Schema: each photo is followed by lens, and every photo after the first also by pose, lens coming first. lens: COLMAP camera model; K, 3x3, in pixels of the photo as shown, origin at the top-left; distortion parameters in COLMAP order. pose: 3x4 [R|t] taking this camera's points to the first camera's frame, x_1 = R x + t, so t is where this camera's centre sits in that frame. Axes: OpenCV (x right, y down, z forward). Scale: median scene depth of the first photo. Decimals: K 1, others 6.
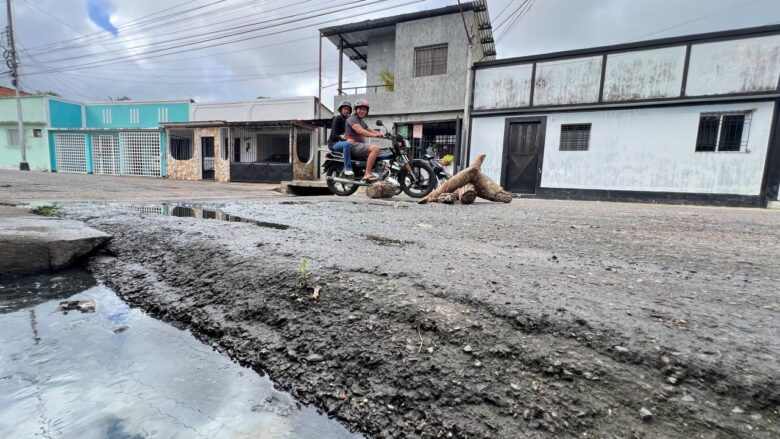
lens RADIAL K [[313.8, 0, 390.0], [0, 313.8, 219.5], [0, 0, 1]] dist [-0.001302, 0.000429]
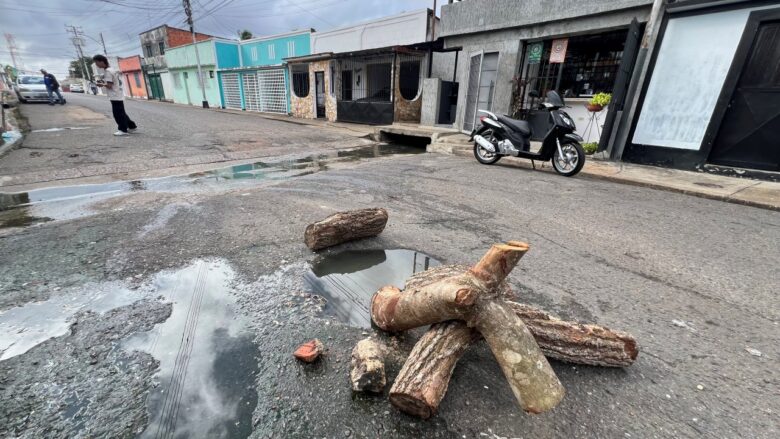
lens RADIAL K [[313.8, 0, 390.0], [0, 313.8, 219.5], [0, 0, 1]] dist [-0.001302, 0.000429]
pose [[0.898752, 0.142220, -0.414751, 0.095409], [-0.042077, 0.969543, 0.241280, -0.090109], [0.436433, -0.199400, 0.877363, 0.225063]]
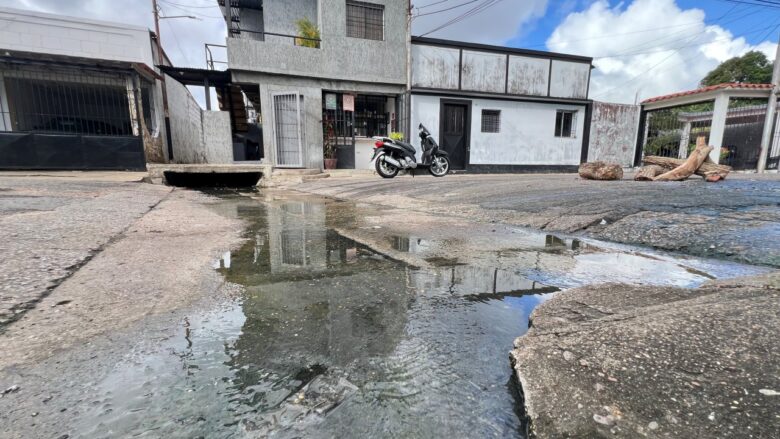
lens RADIAL K [[313.8, 0, 390.0], [0, 313.8, 219.5], [0, 0, 1]] dist [-0.001302, 0.000429]
pose [[0.763874, -0.137822, 0.630478, -0.421280], [0.096115, 0.990331, 0.100034, -0.038457], [-0.638169, -0.015815, 0.769734, 0.260340]]
